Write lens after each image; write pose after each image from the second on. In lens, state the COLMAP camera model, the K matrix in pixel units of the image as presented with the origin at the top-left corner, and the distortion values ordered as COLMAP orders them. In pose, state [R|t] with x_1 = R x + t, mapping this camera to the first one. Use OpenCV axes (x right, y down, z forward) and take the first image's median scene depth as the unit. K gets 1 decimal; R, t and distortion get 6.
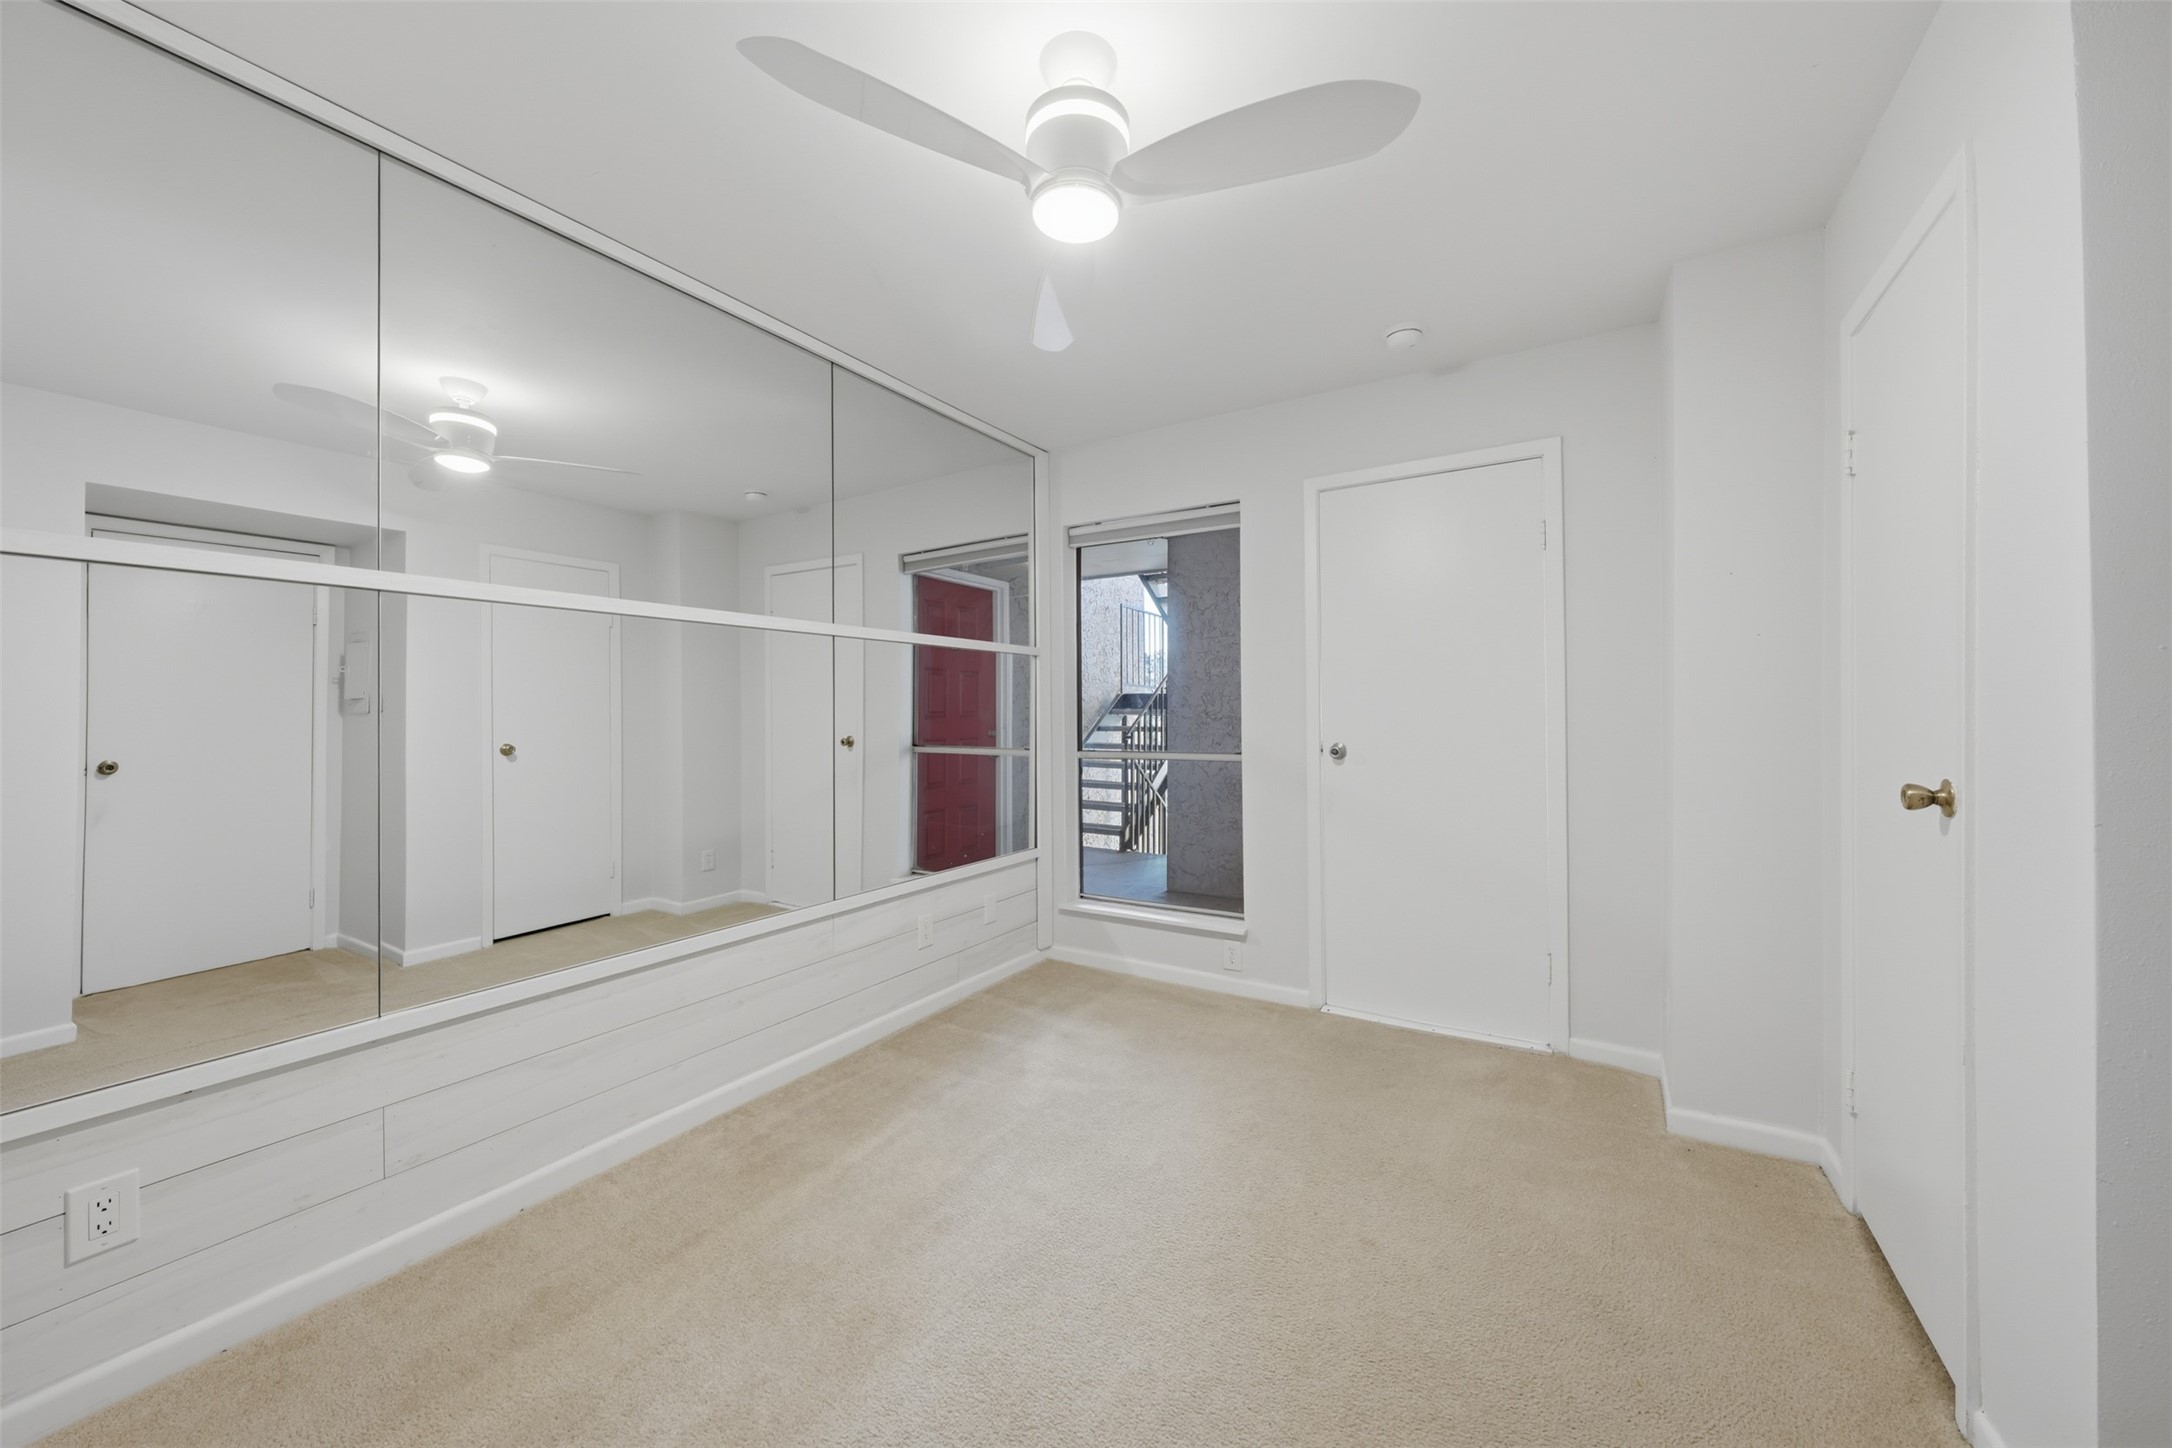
lens RADIAL K [[783.2, 0, 1077.3], [0, 783.2, 711.5], [0, 0, 1]] dist [-0.000062, -0.000014]
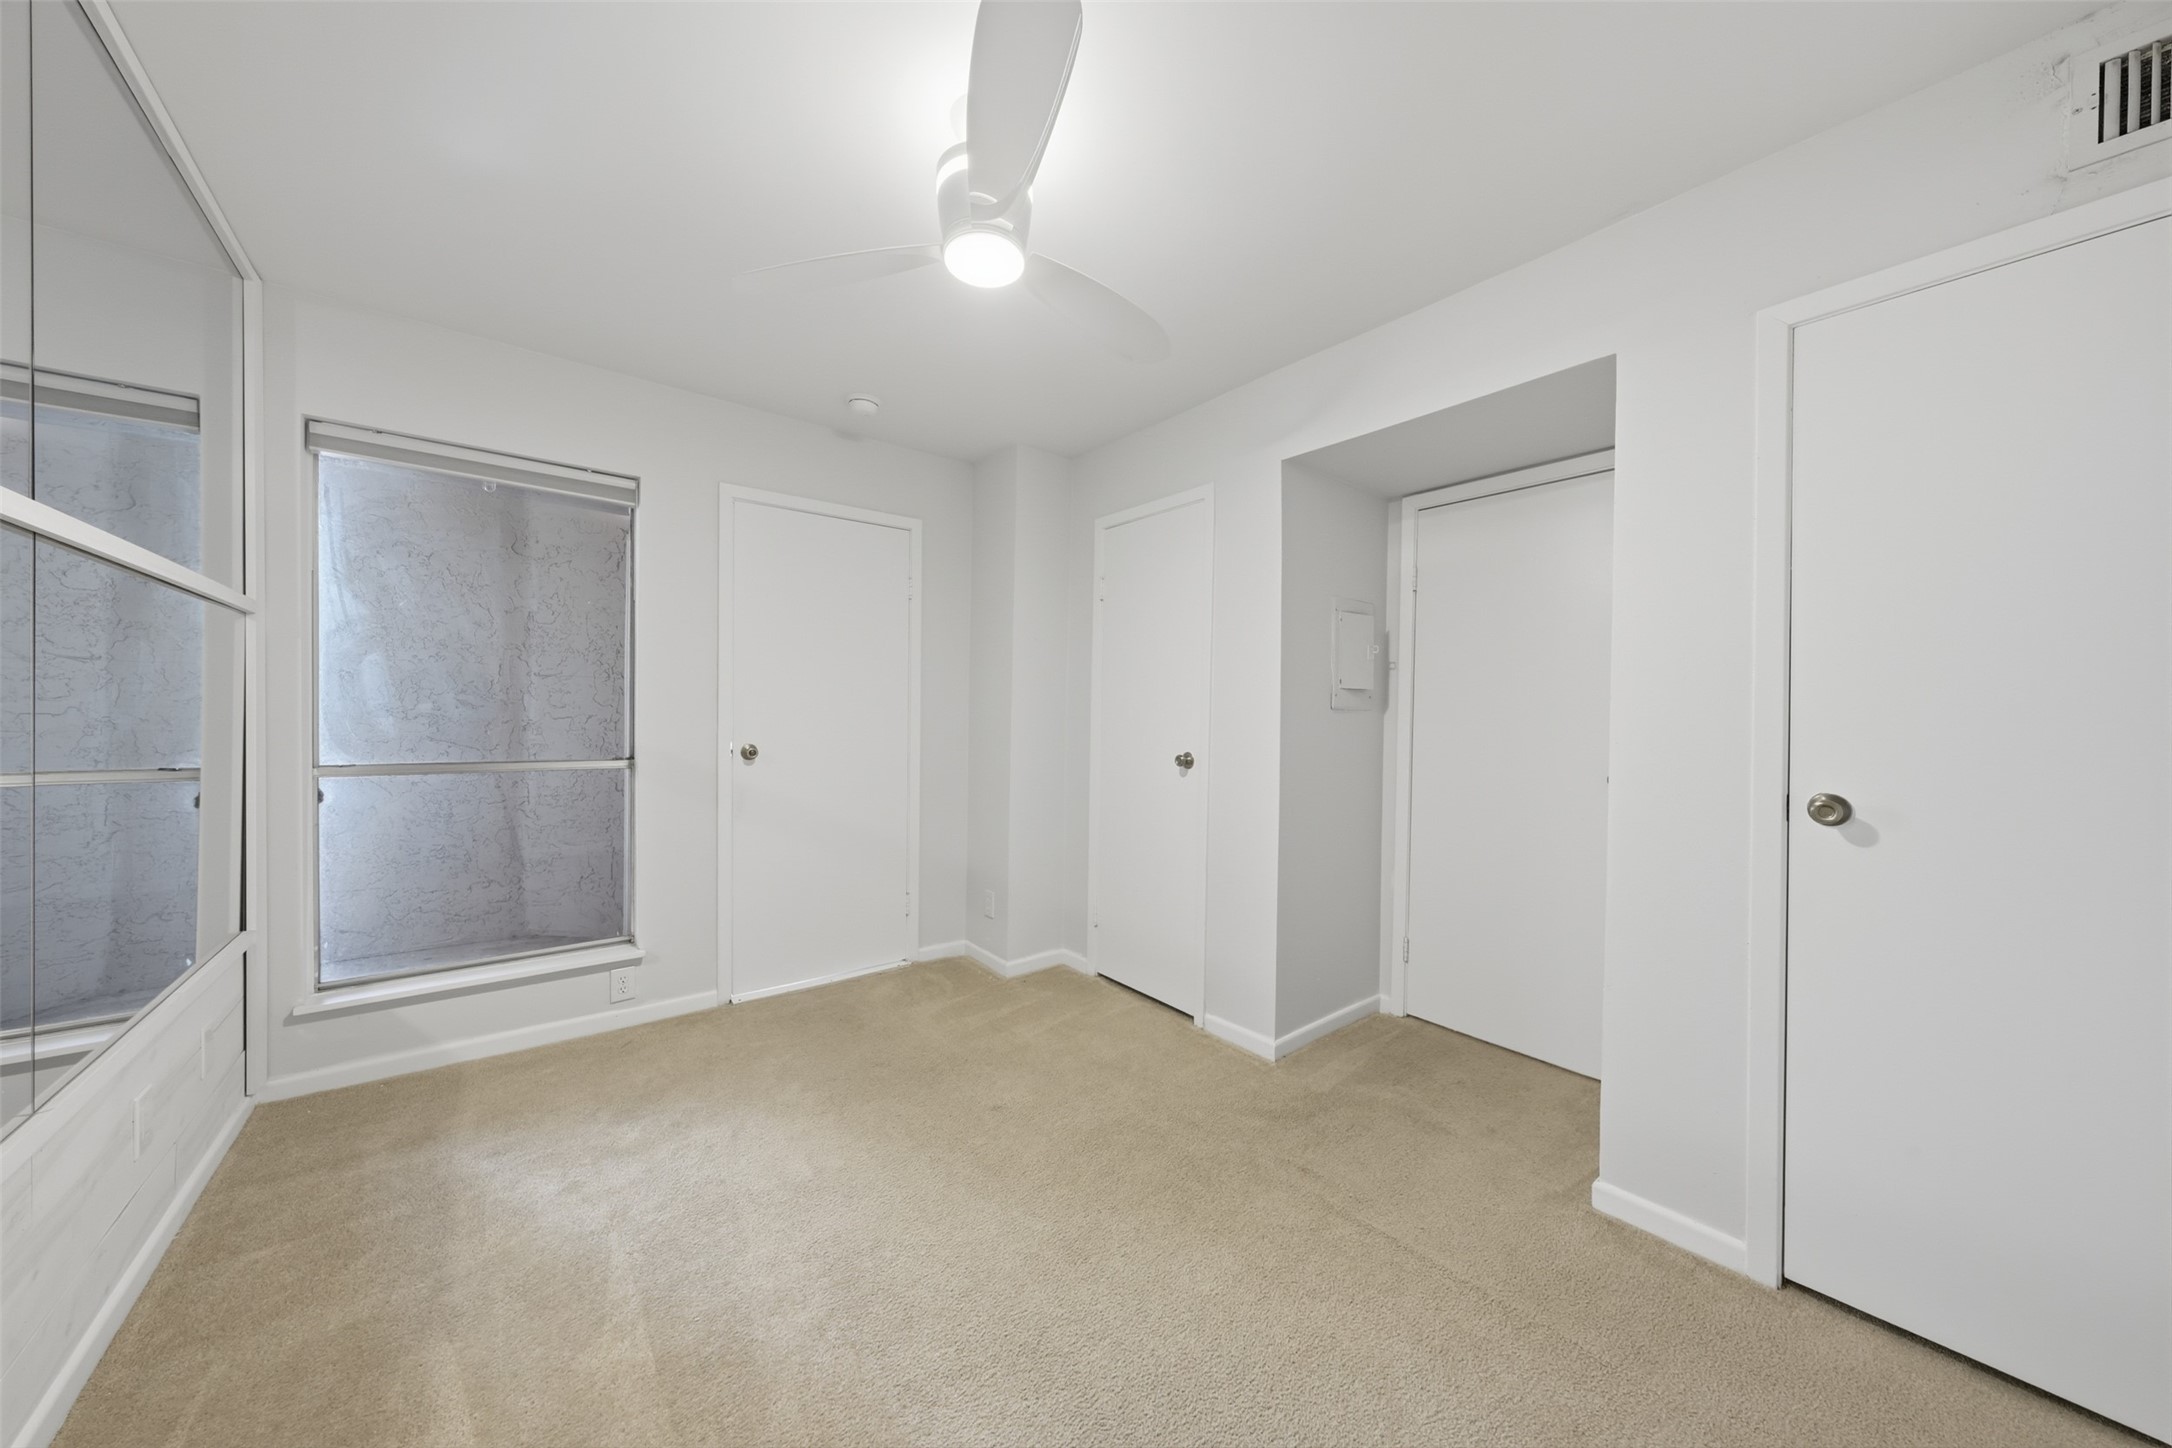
lens RADIAL K [[739.2, 0, 1065.8], [0, 739.2, 725.1], [0, 0, 1]] dist [-0.002578, -0.000136]
pose [[0.344082, -0.000552, 0.938939, -0.485569], [-0.018832, 0.999795, 0.007489, -0.001412], [-0.938751, -0.020259, 0.344001, 0.277427]]
